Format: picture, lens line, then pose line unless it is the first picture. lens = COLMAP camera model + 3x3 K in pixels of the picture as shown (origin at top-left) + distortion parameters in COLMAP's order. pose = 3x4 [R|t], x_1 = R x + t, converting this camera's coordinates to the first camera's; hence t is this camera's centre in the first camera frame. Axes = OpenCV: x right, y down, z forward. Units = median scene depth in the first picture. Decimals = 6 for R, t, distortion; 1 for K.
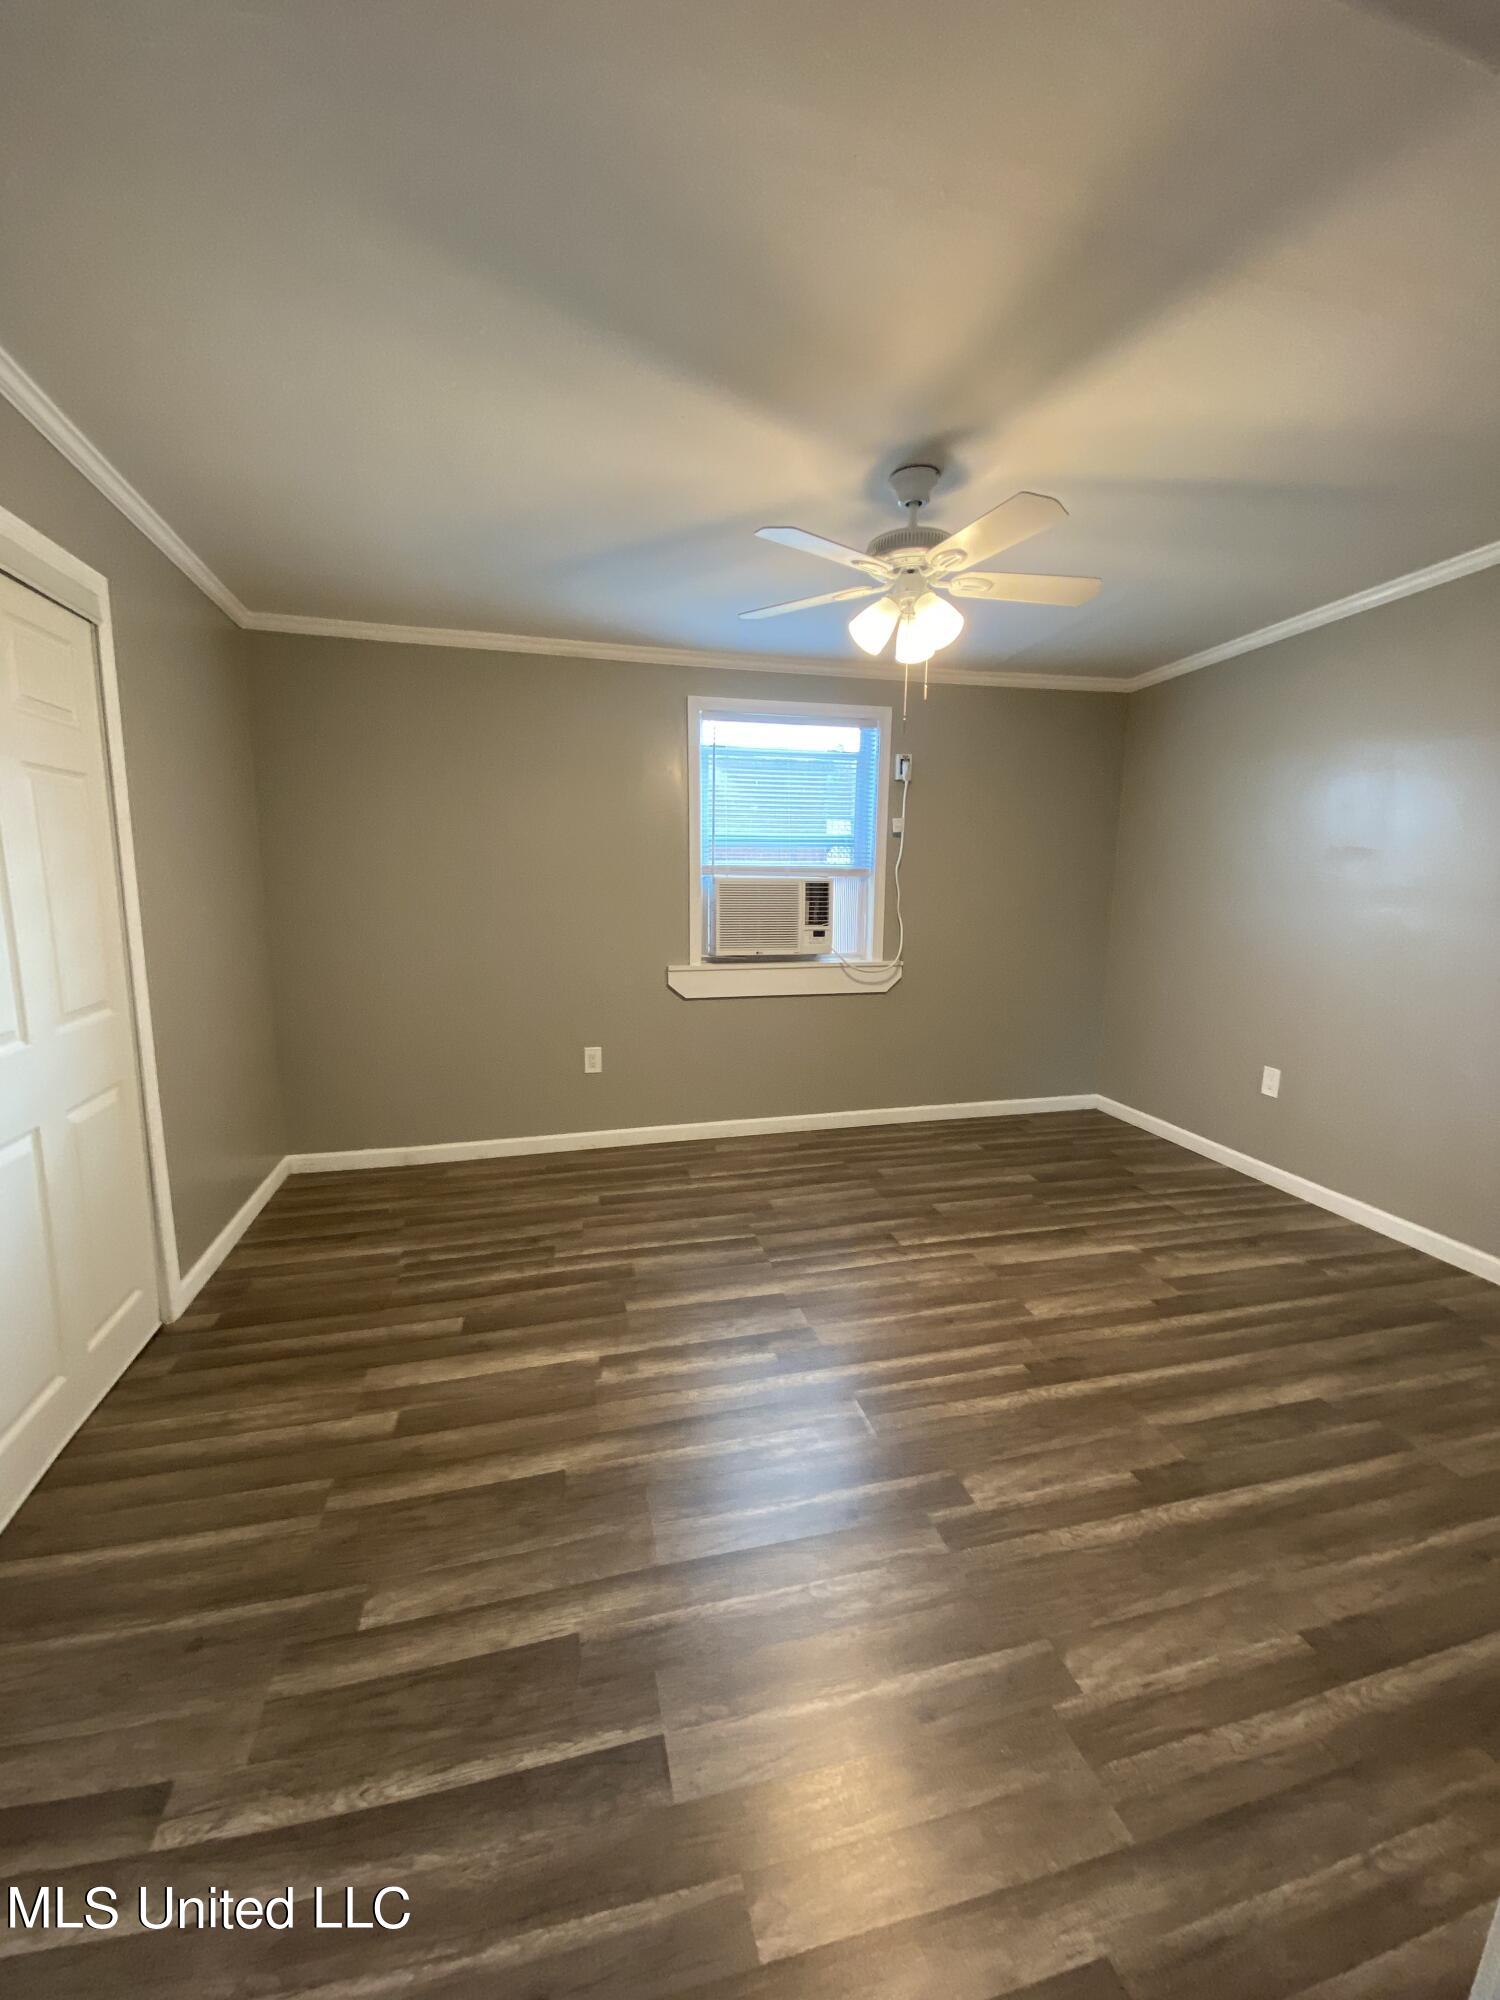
lens RADIAL K [[810.0, 0, 747.1], [0, 810.0, 995.2], [0, 0, 1]] dist [0.009506, -0.000895]
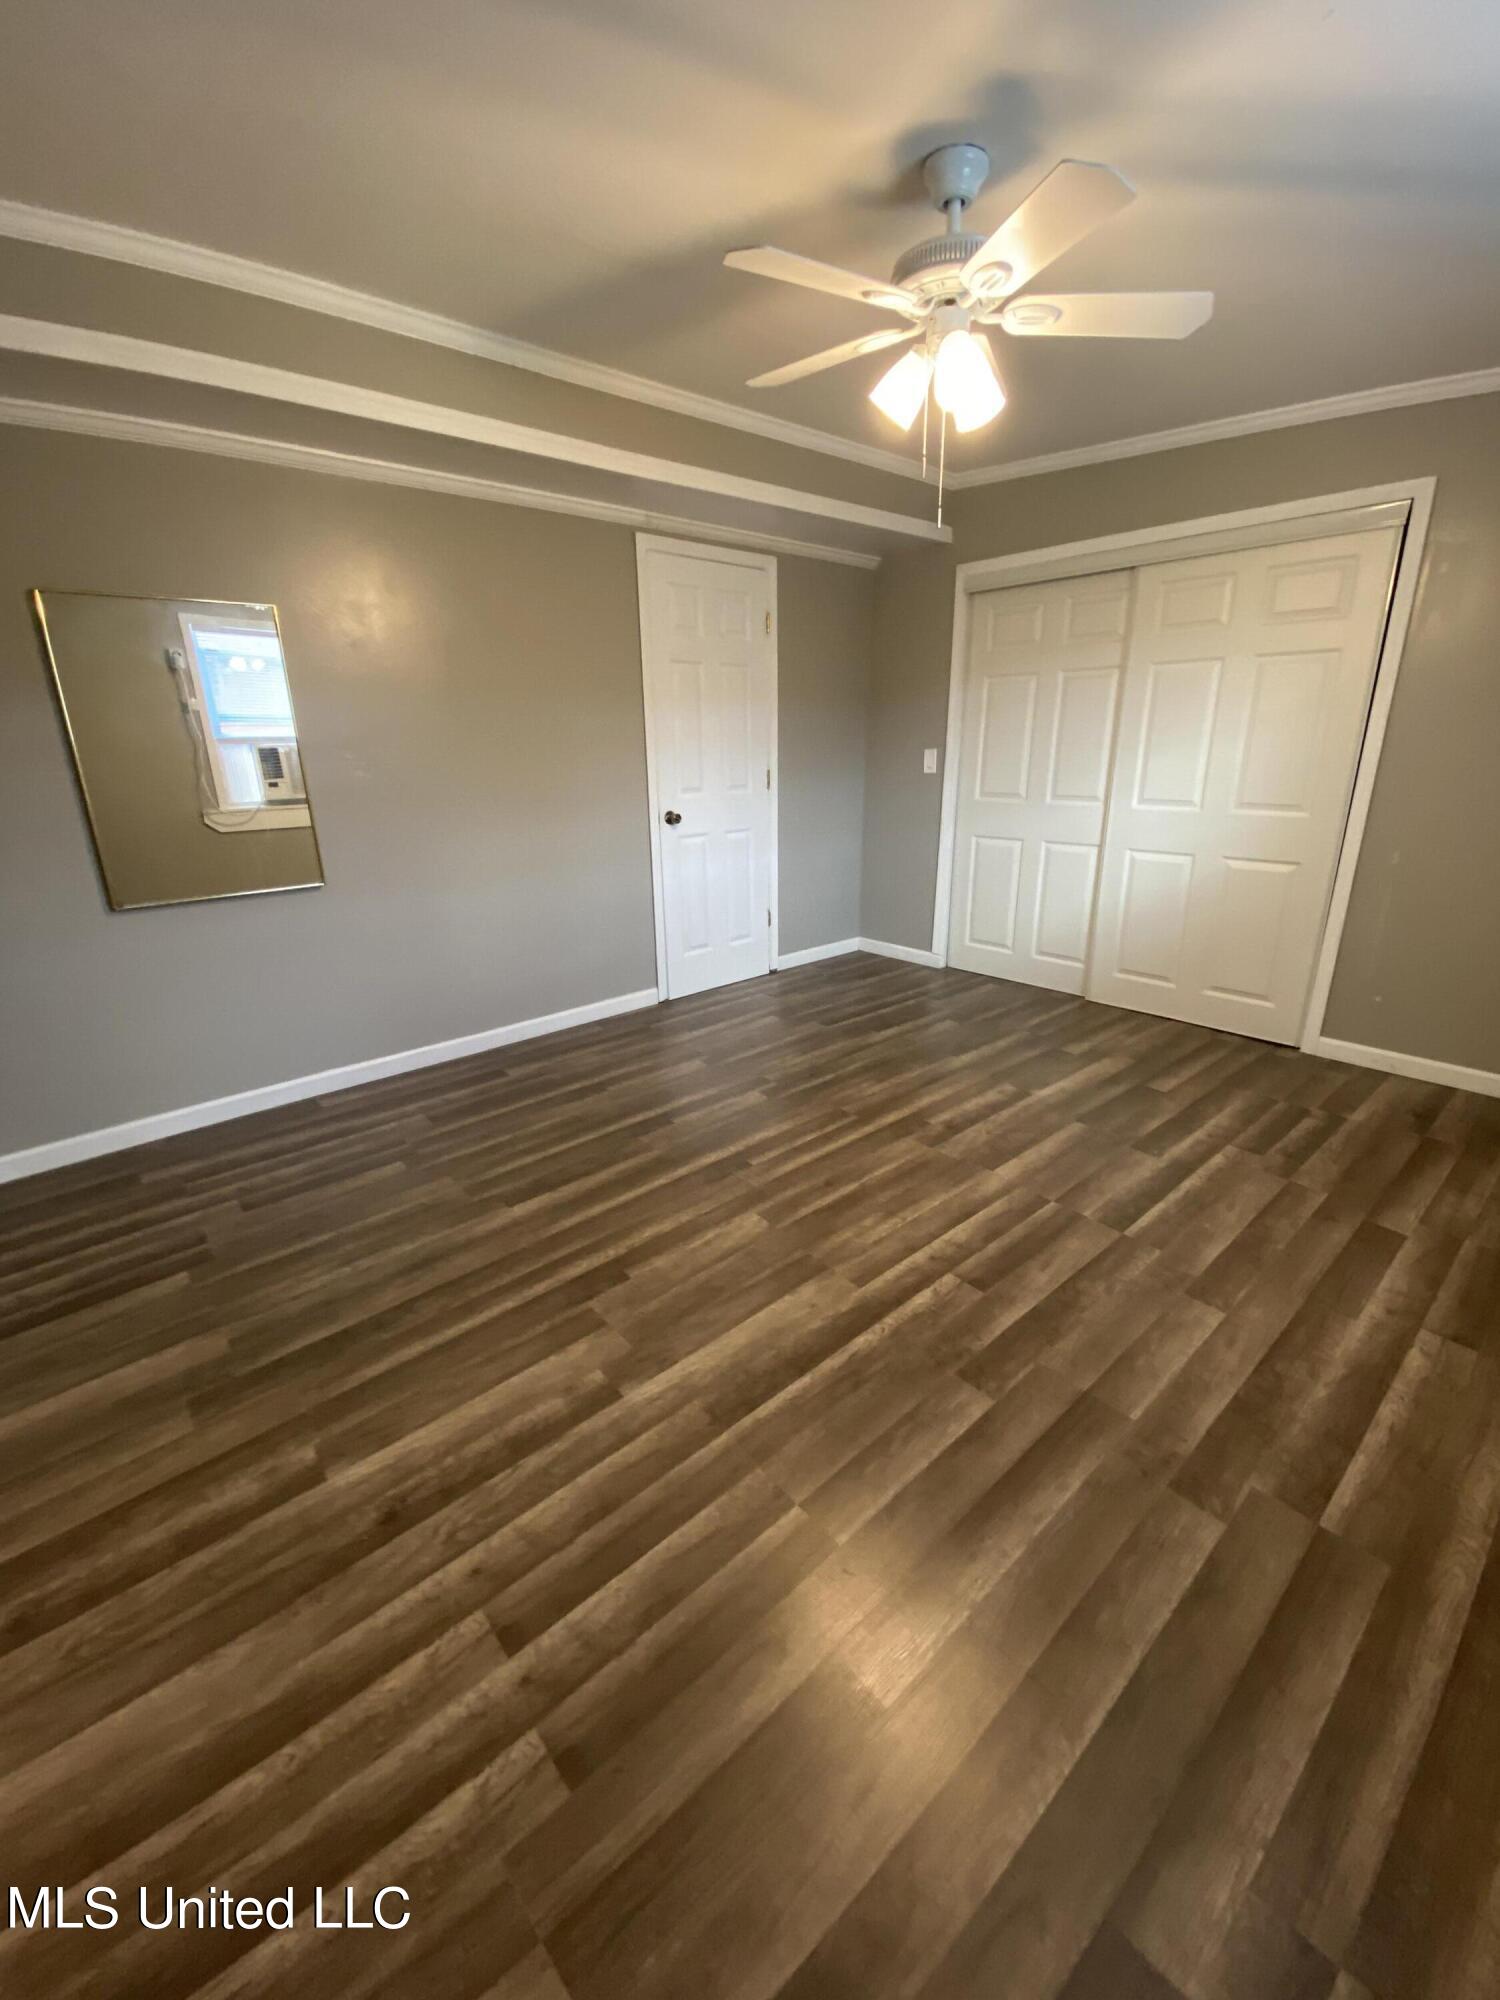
lens RADIAL K [[810.0, 0, 751.2], [0, 810.0, 993.6], [0, 0, 1]] dist [0.009506, -0.000895]
pose [[-0.892390, 0.141568, -0.428484, 0.658578], [-0.064053, 0.900167, 0.430809, -0.210934], [0.446696, 0.411896, -0.794232, 1.494223]]
